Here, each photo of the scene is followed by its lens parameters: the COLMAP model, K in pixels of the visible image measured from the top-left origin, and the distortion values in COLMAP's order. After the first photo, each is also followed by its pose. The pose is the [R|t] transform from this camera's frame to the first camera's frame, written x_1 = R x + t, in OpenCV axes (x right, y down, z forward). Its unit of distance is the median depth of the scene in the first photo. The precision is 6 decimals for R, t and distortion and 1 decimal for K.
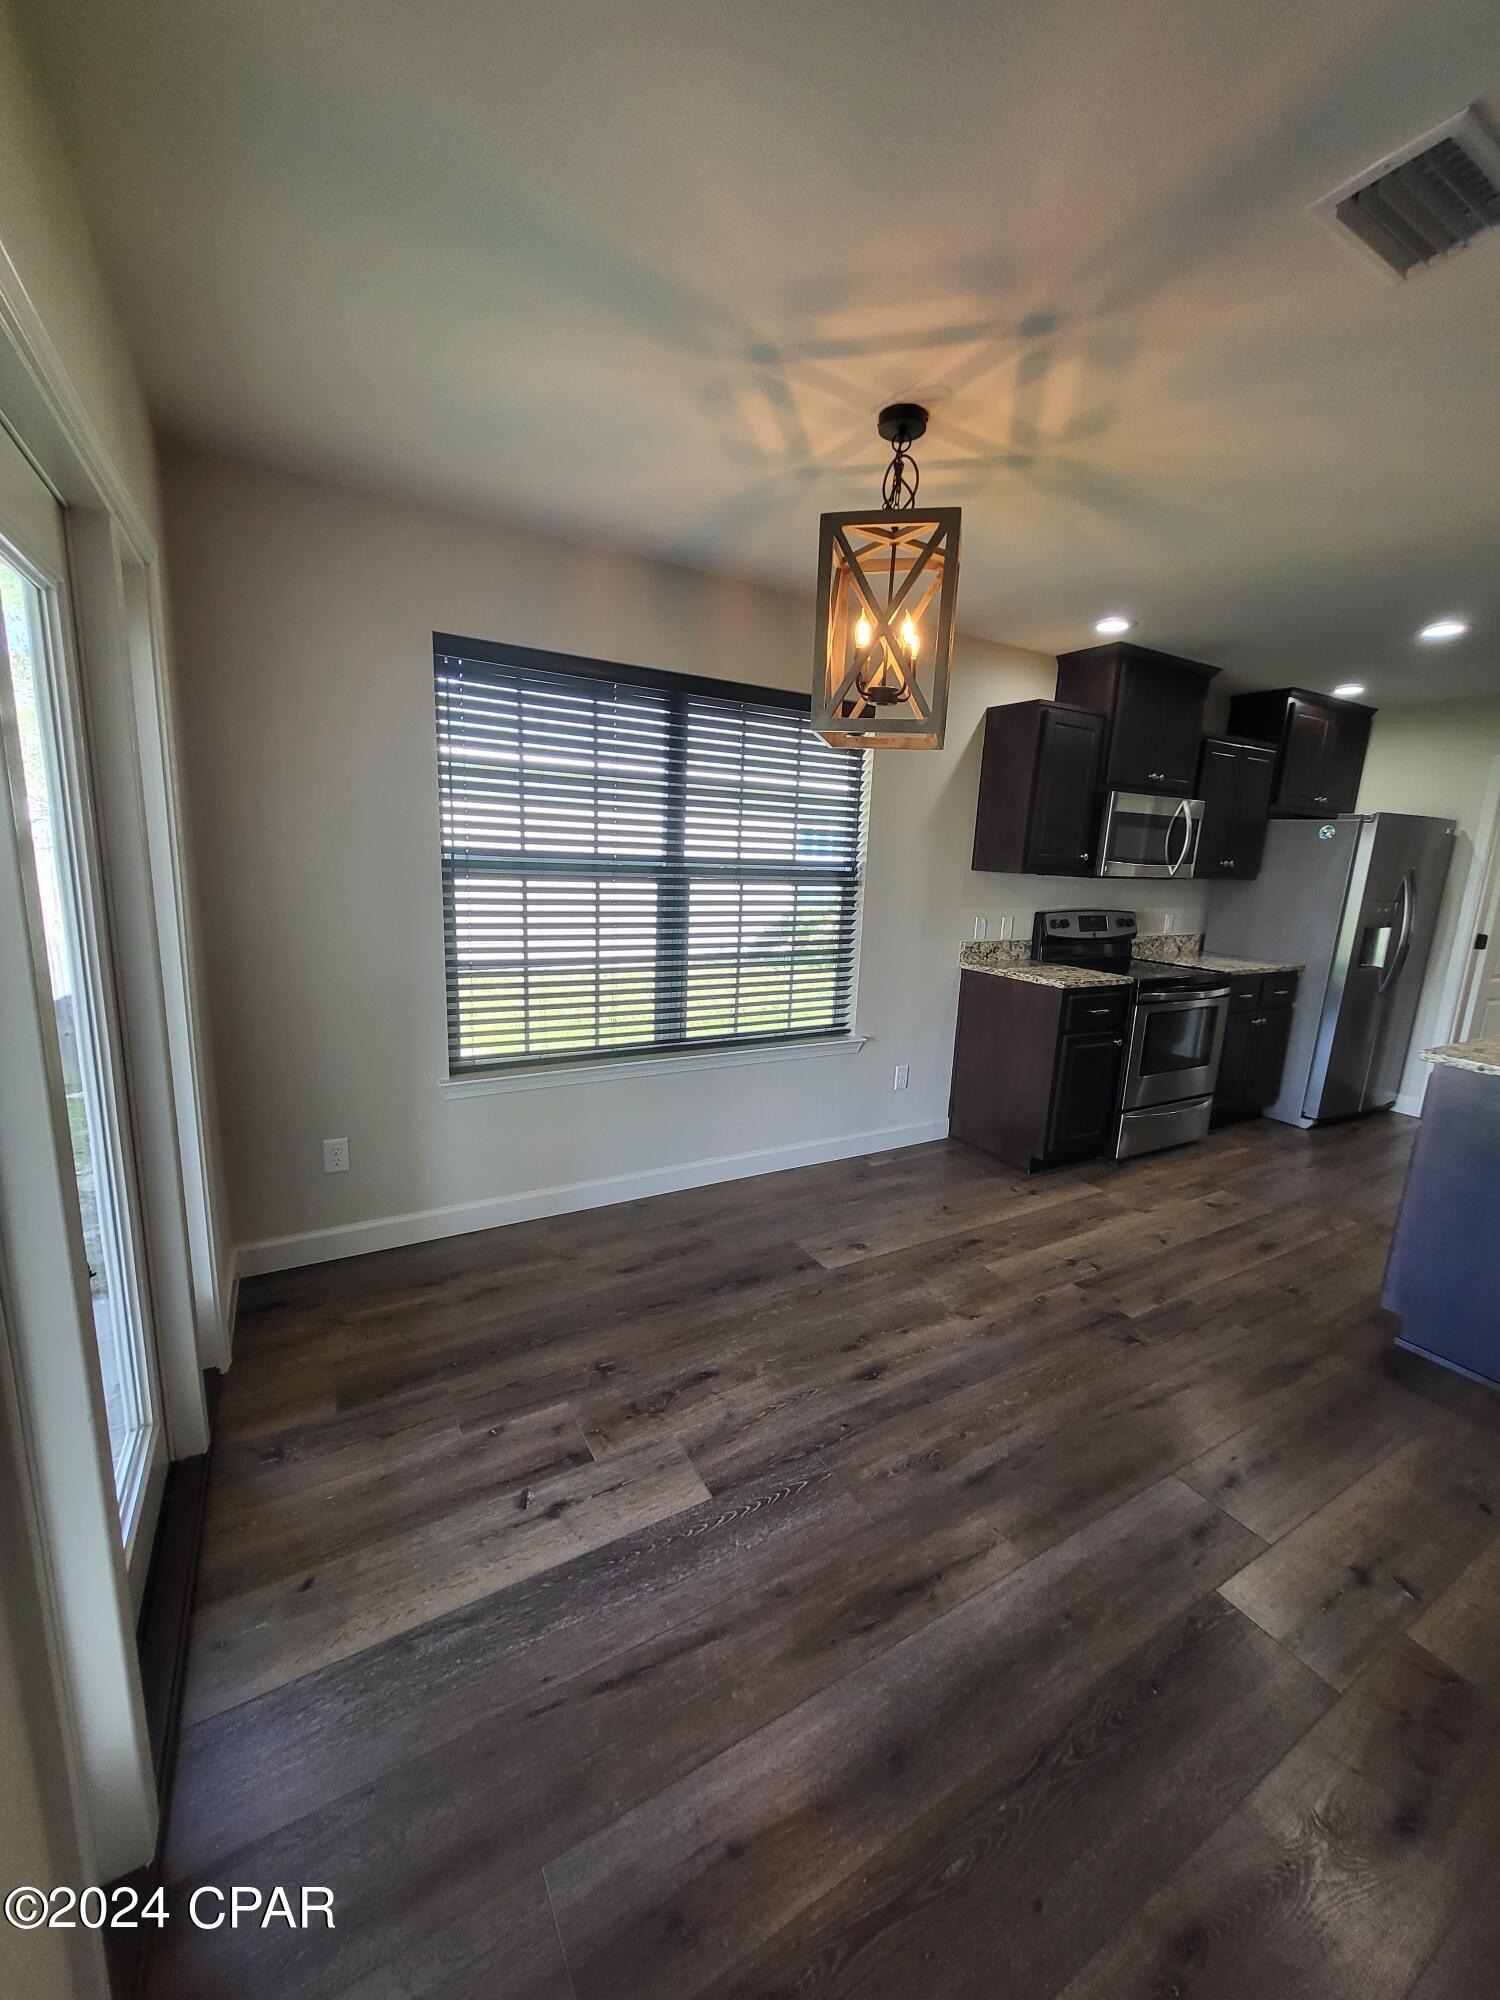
lens RADIAL K [[788.9, 0, 752.3], [0, 788.9, 1014.4], [0, 0, 1]] dist [0.001563, 0.000050]
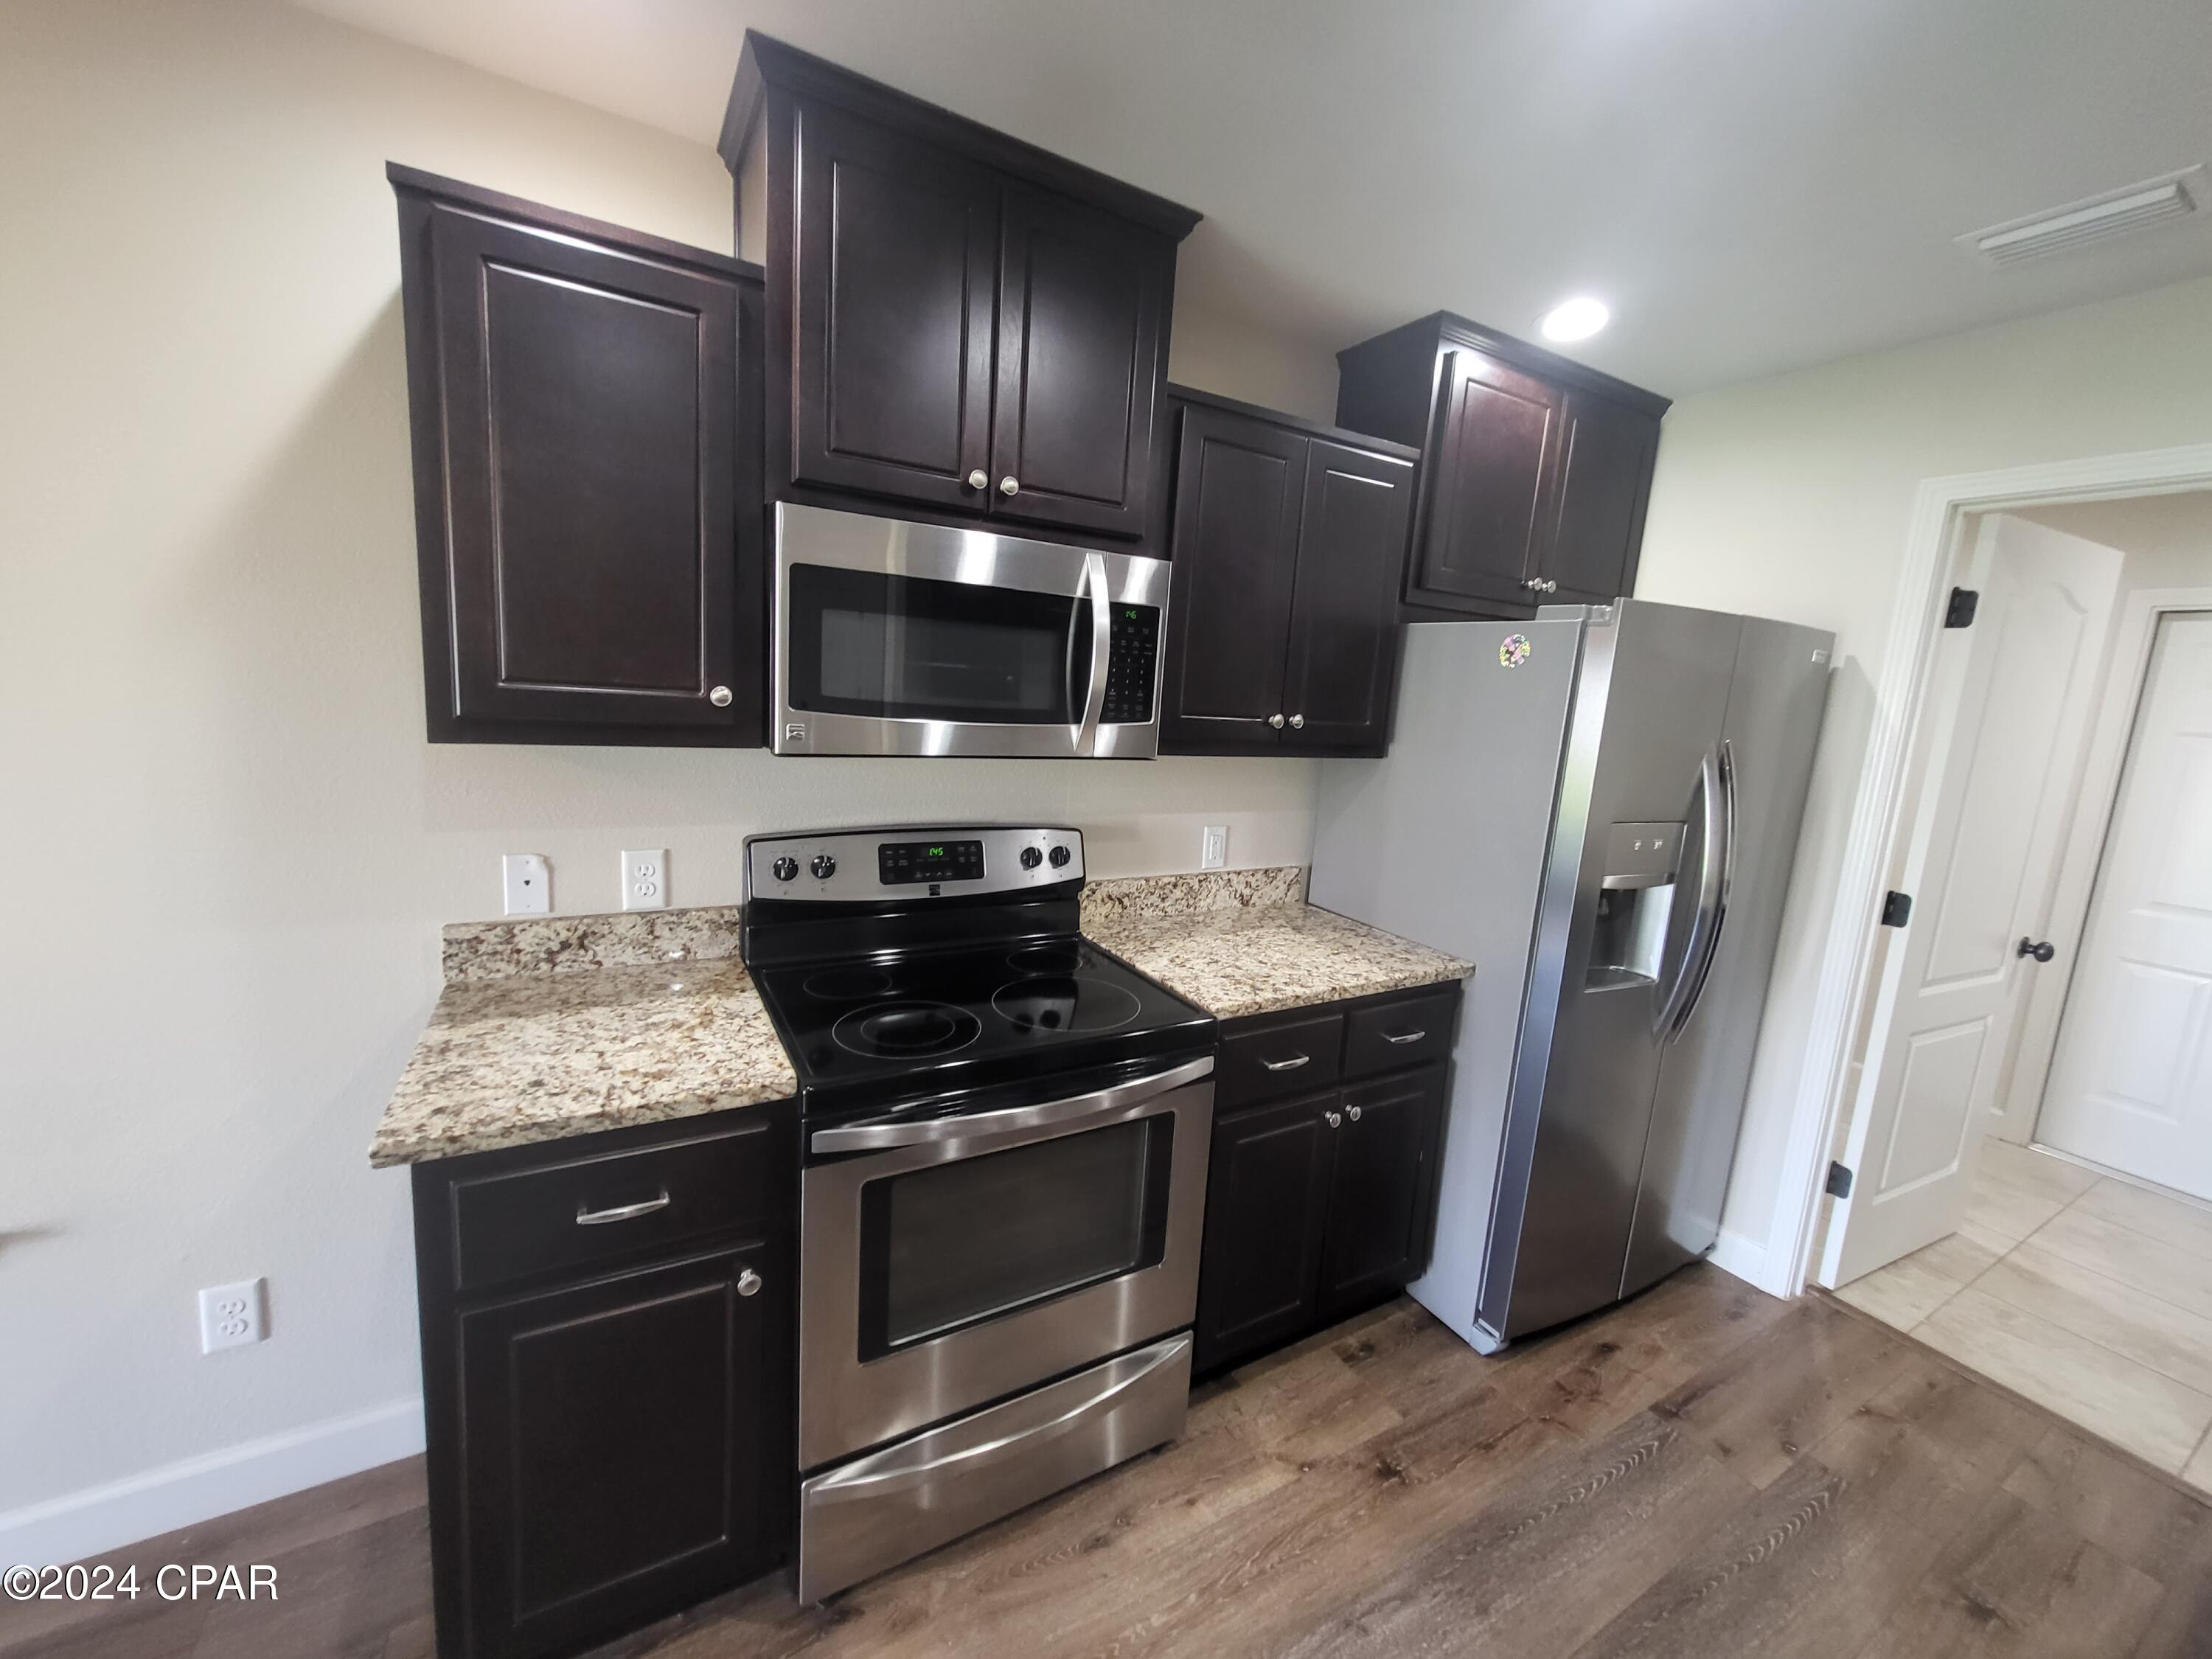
lens RADIAL K [[872.5, 0, 1105.8], [0, 872.5, 826.4], [0, 0, 1]] dist [0.001563, 0.000050]
pose [[0.999764, 0.021661, 0.001738, 0.493701], [-0.021573, 0.998948, -0.040457, -0.111741], [-0.002613, 0.040410, 0.999180, 0.526865]]
